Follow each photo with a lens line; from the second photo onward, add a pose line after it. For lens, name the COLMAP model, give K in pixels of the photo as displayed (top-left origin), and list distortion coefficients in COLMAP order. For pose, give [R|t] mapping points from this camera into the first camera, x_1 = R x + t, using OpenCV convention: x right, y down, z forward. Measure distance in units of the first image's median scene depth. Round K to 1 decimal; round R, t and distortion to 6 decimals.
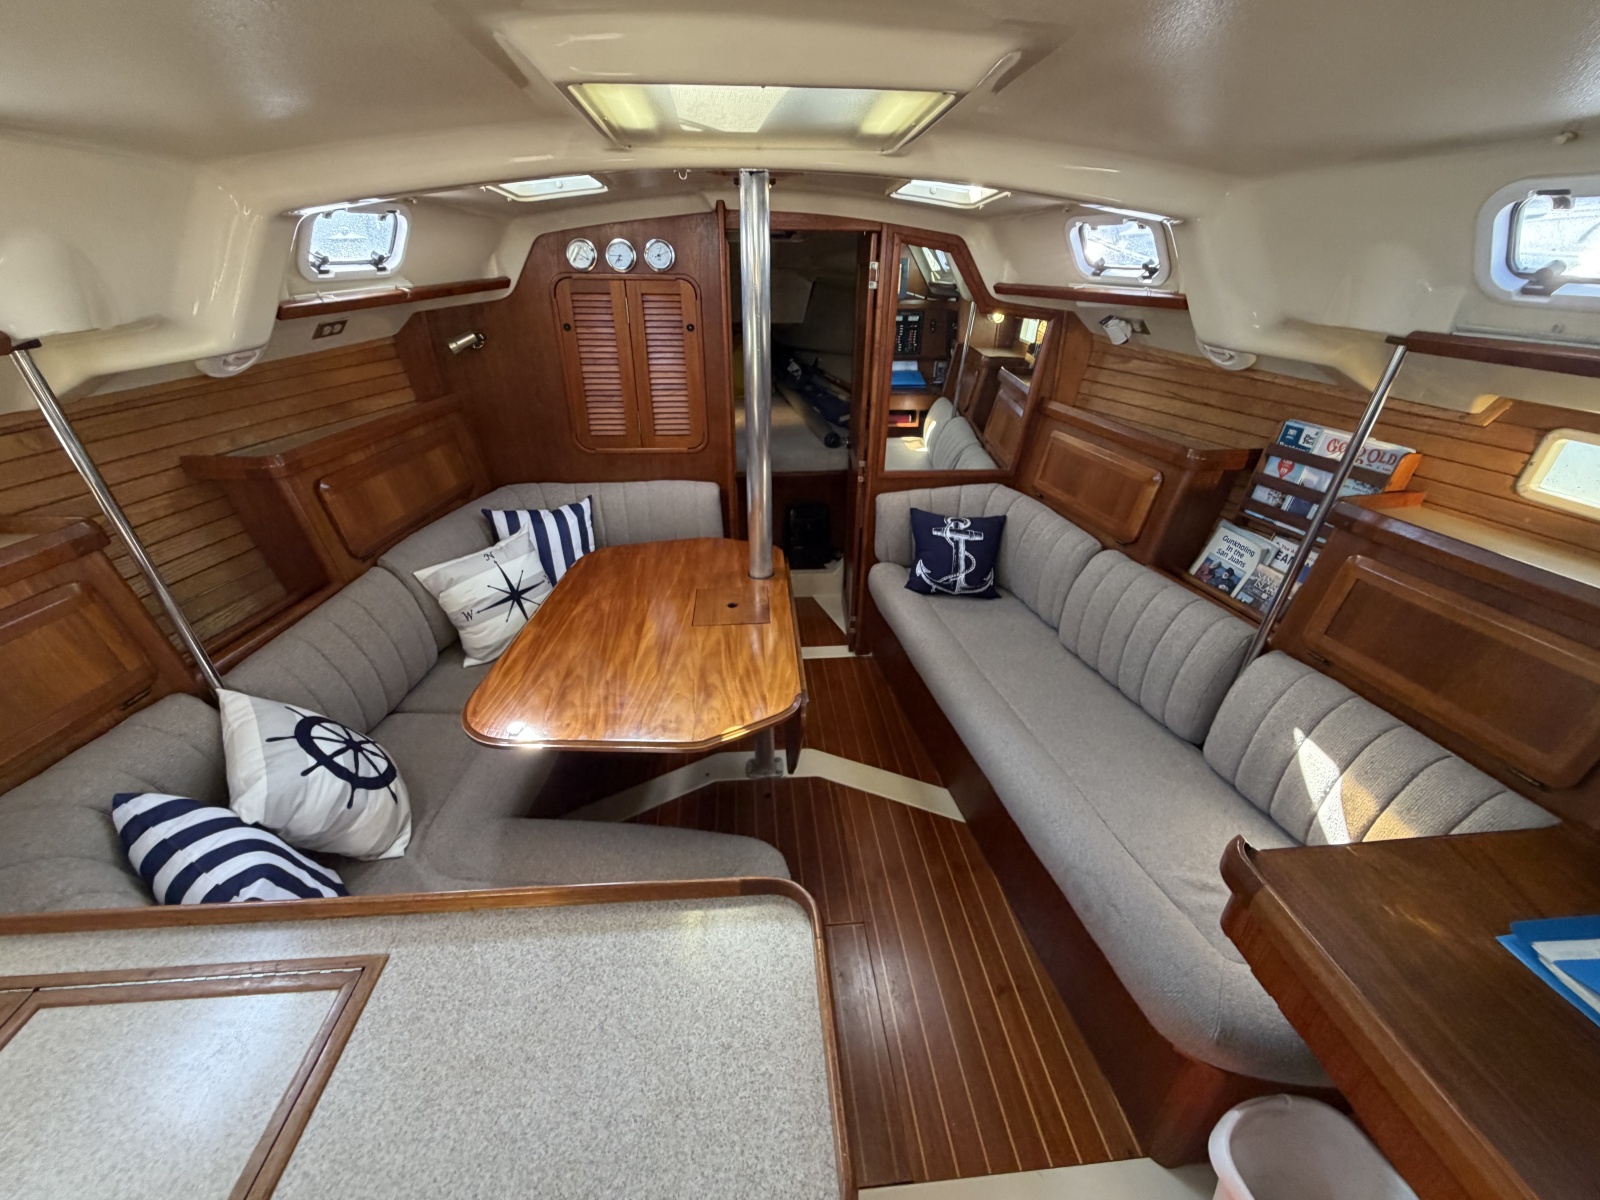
lens RADIAL K [[656.4, 0, 802.2], [0, 656.4, 600.7], [0, 0, 1]] dist [-0.000623, 0.000123]
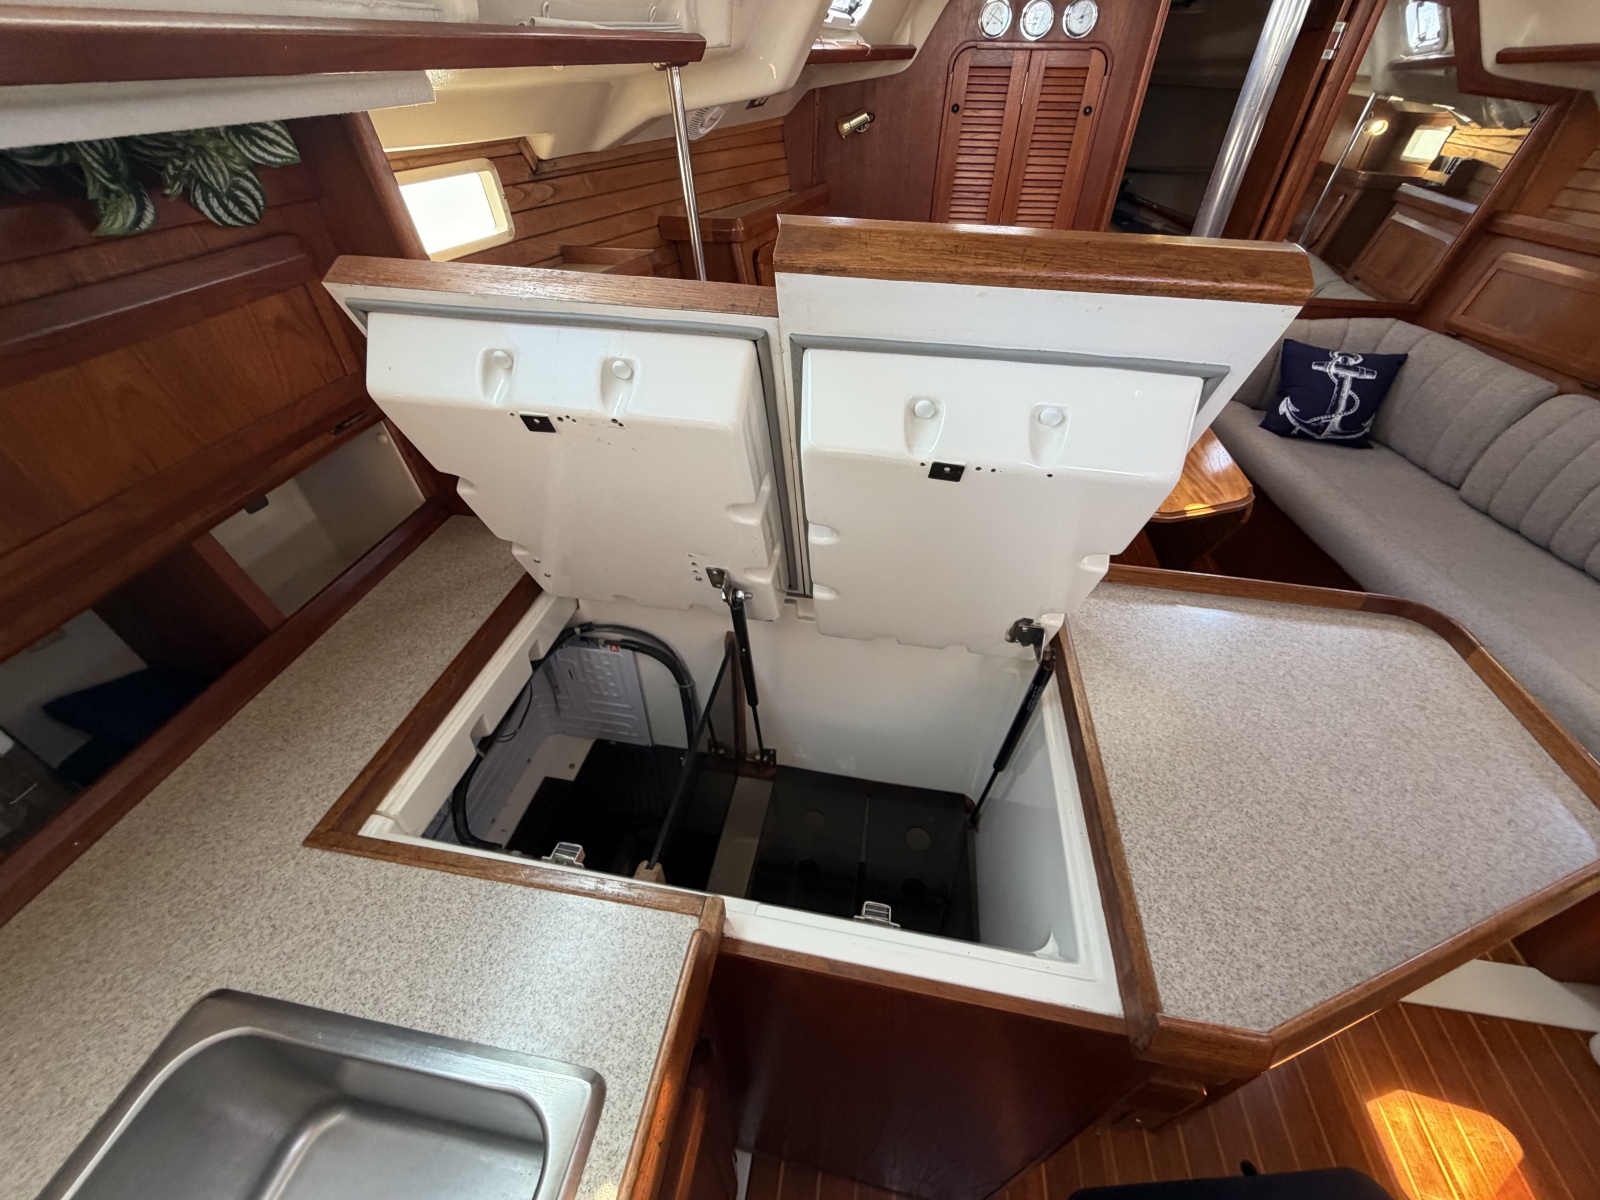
lens RADIAL K [[642.0, 0, 800.0], [0, 642.0, 600.0], [0, 0, 1]] dist [-0.000085, 0.000020]
pose [[0.969683, 0.151830, -0.191475, -0.327325], [-0.112535, 0.972979, 0.201614, 0.134889], [0.216912, -0.173954, 0.960567, -0.087480]]
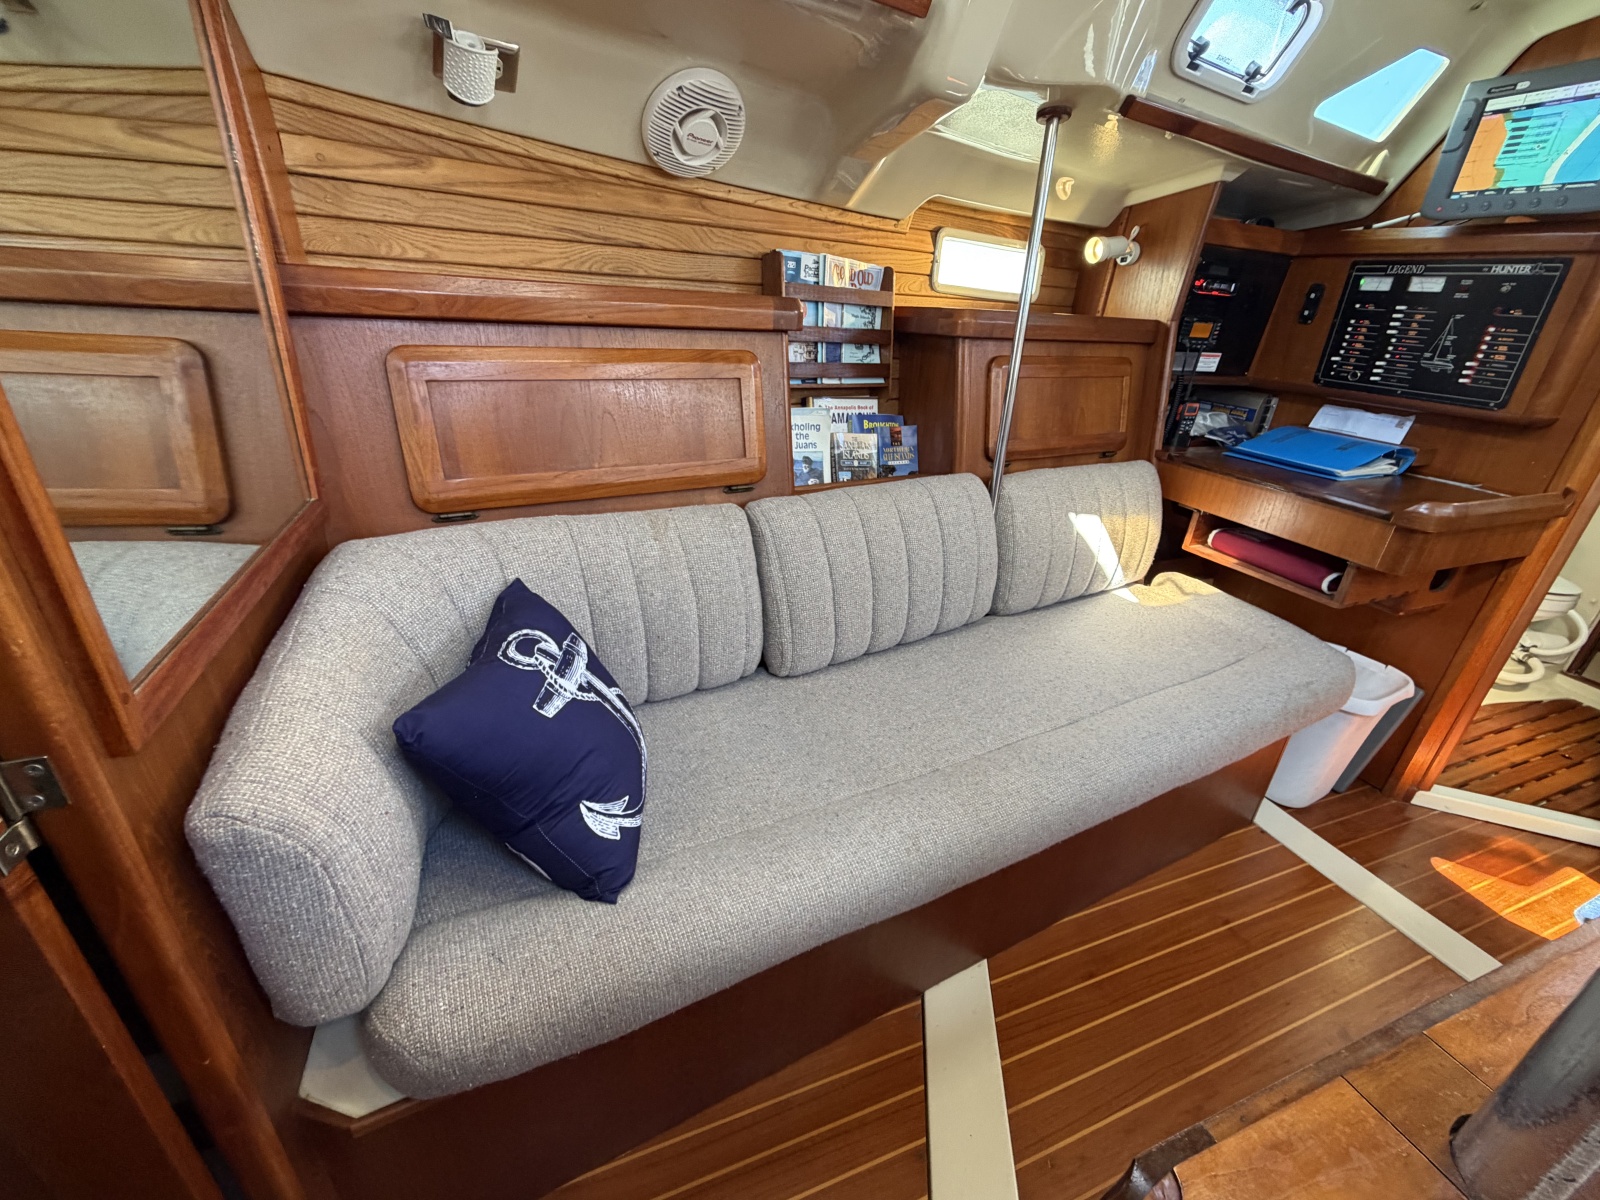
lens RADIAL K [[656.4, 0, 802.2], [0, 656.4, 600.7], [0, 0, 1]] dist [-0.000623, 0.000123]
pose [[-0.284371, -0.425835, 0.858952, -0.082435], [0.393015, 0.765420, 0.509580, -0.299048], [-0.874456, 0.482490, -0.050304, 1.061493]]
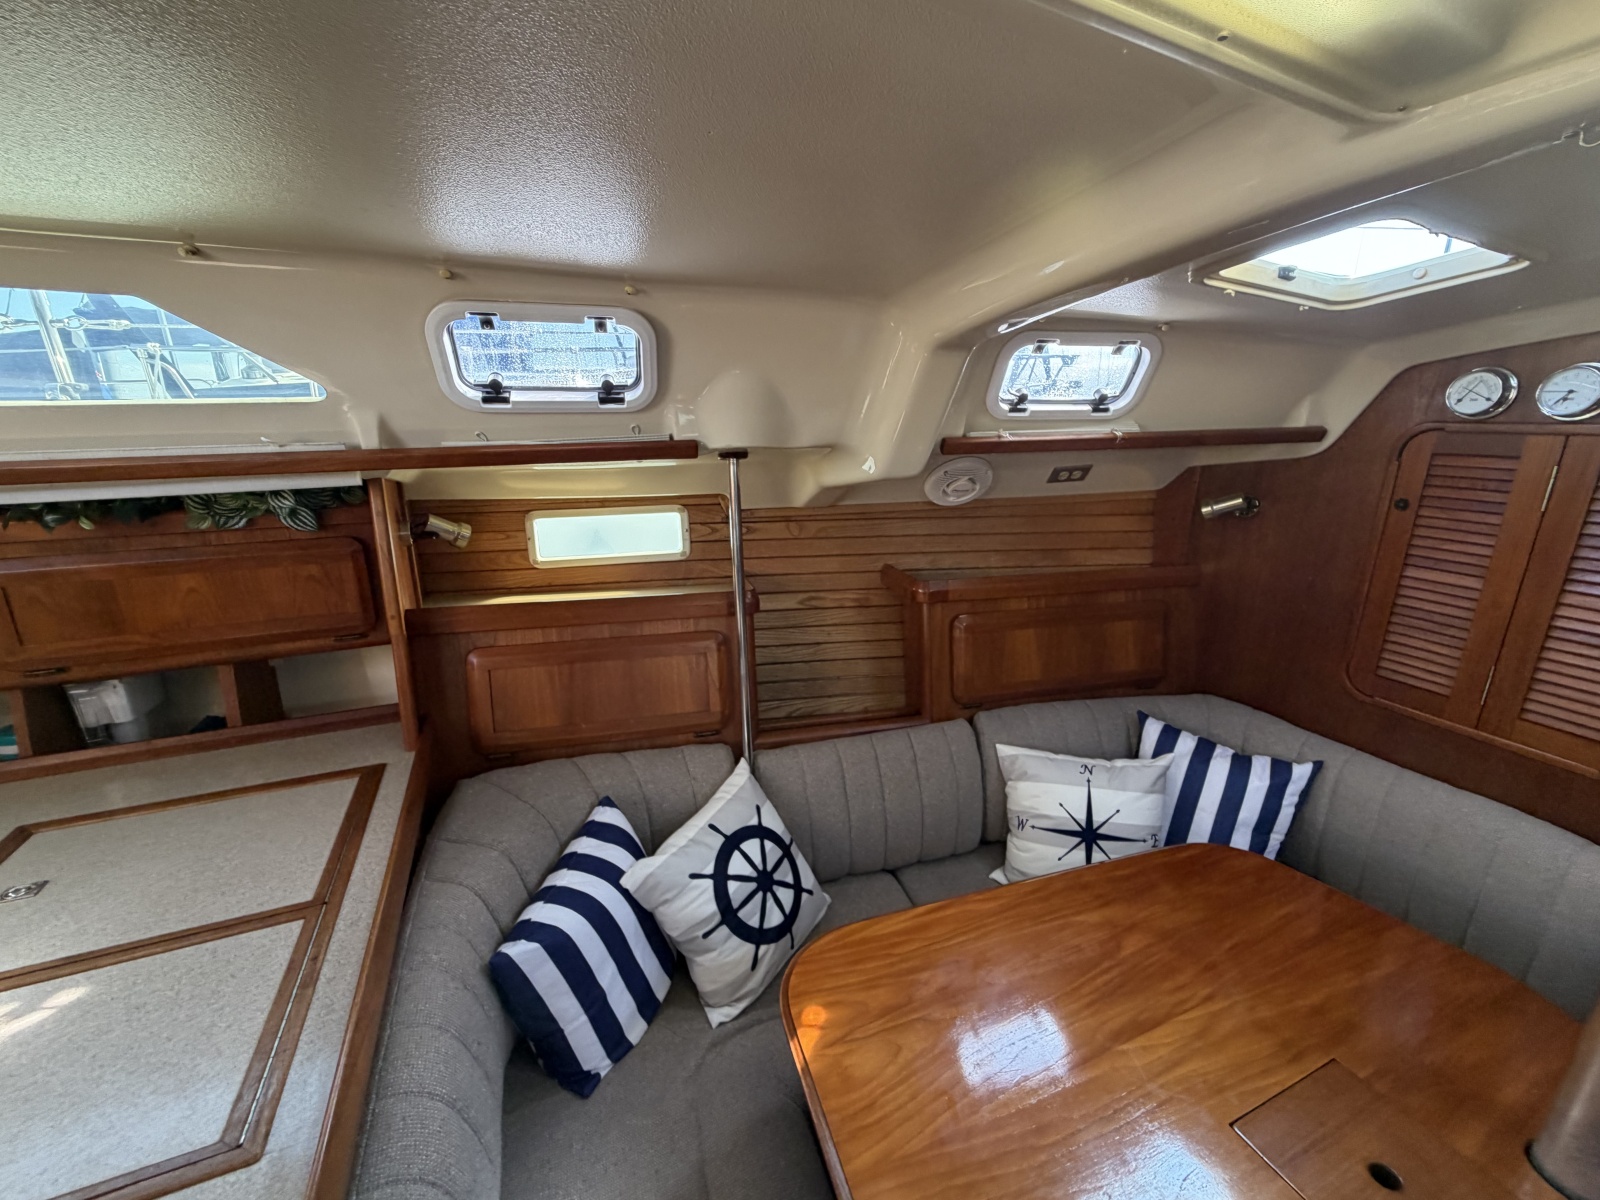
lens RADIAL K [[656.4, 0, 802.2], [0, 656.4, 600.7], [0, 0, 1]] dist [-0.000623, 0.000123]
pose [[0.320434, 0.246289, -0.914693, 0.050241], [-0.447371, 0.890484, 0.083048, -0.156616], [0.834974, 0.382596, 0.395524, 0.369545]]
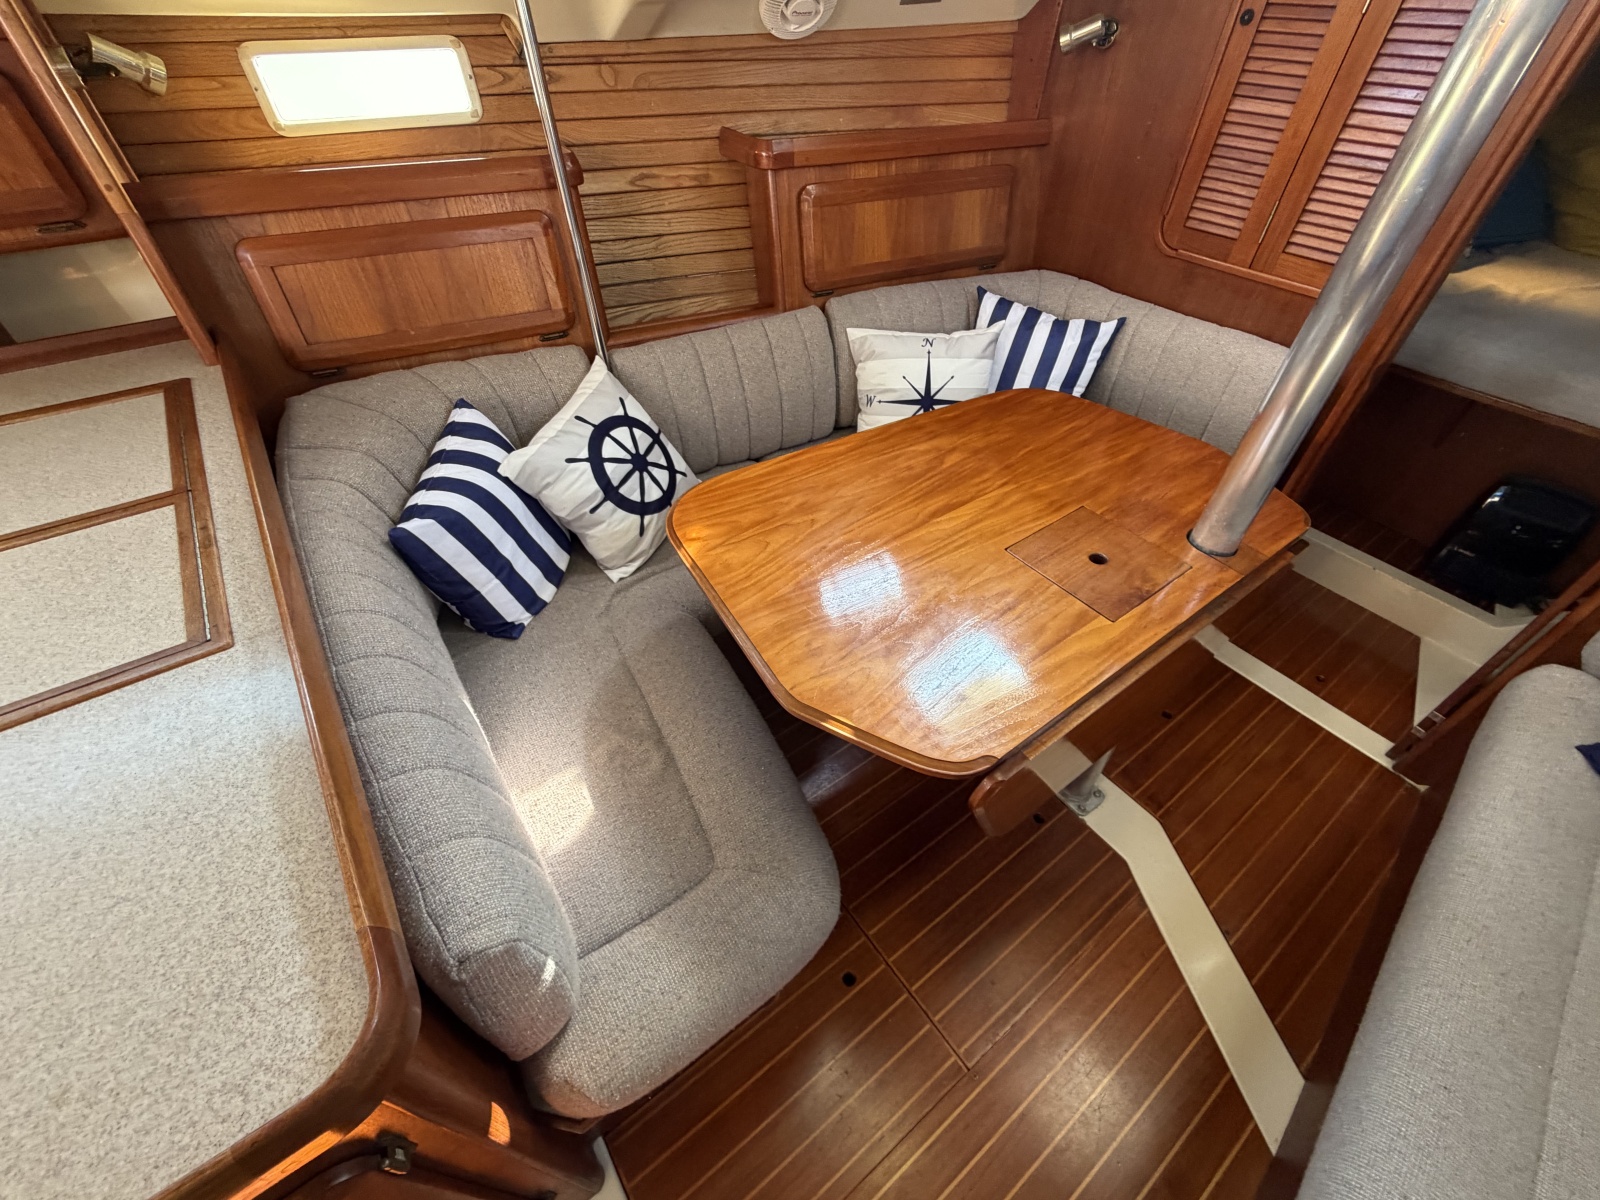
lens RADIAL K [[656.4, 0, 802.2], [0, 656.4, 600.7], [0, 0, 1]] dist [-0.000623, 0.000123]
pose [[0.518918, 0.587384, -0.621051, 0.122738], [-0.410517, 0.808501, 0.421666, -0.088381], [0.749800, 0.036142, 0.660677, 0.374296]]
